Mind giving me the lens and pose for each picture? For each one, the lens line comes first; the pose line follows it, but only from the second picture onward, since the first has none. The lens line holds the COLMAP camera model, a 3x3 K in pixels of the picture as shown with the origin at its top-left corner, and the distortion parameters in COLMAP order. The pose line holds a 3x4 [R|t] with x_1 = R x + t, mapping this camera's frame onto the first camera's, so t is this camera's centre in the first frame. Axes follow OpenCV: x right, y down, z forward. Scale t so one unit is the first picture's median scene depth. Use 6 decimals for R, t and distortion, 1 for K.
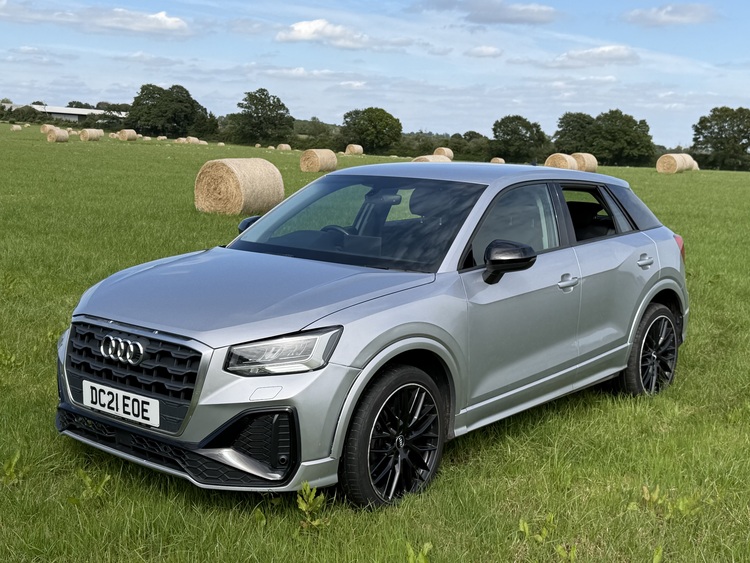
lens RADIAL K [[1003.6, 0, 366.2], [0, 1003.6, 304.6], [0, 0, 1]] dist [0.111469, 0.000000]
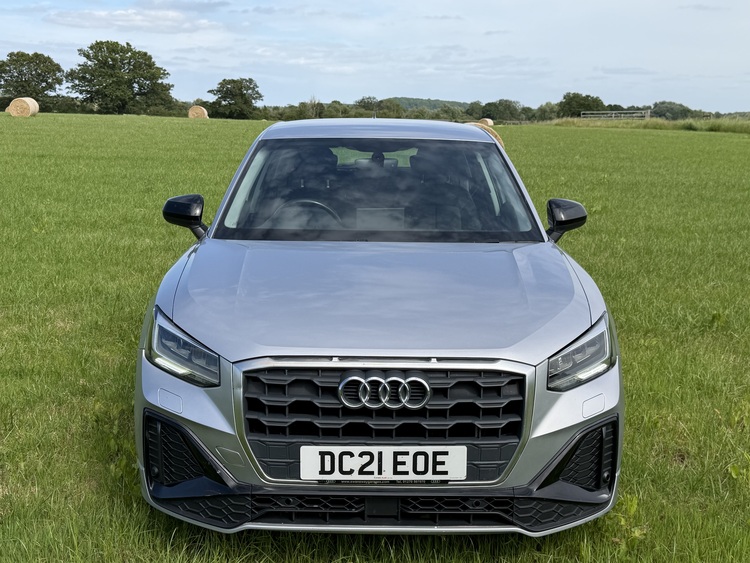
lens RADIAL K [[917.1, 0, 374.1], [0, 917.1, 279.5], [0, 0, 1]] dist [0.090857, 0.000000]
pose [[0.756679, -0.144388, 0.637644, -0.673080], [0.114843, 0.989498, 0.087781, -0.099231], [-0.643621, 0.006806, 0.765314, 0.488155]]
